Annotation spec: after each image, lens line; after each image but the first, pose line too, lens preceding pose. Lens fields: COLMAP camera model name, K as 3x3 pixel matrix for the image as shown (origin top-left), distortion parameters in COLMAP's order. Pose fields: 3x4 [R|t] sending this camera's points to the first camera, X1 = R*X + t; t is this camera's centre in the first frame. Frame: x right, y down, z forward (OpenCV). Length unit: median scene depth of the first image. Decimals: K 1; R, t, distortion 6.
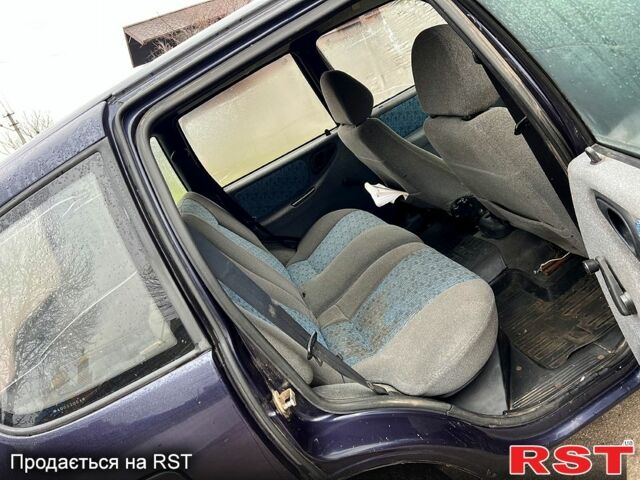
lens RADIAL K [[473.8, 0, 320.0], [0, 473.8, 240.0], [0, 0, 1]] dist [0.081198, -0.101328]
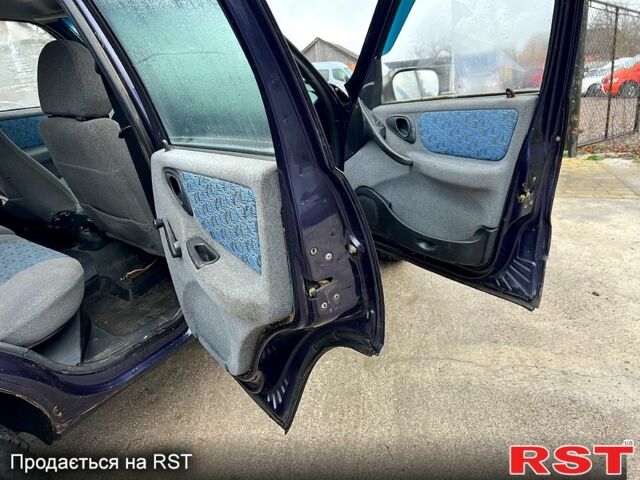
lens RADIAL K [[473.8, 0, 320.0], [0, 473.8, 240.0], [0, 0, 1]] dist [0.081198, -0.101328]
pose [[0.698240, 0.179091, 0.693100, -0.068230], [-0.048445, 0.977803, -0.203851, 0.273601], [-0.714223, 0.108759, 0.691417, -0.259393]]
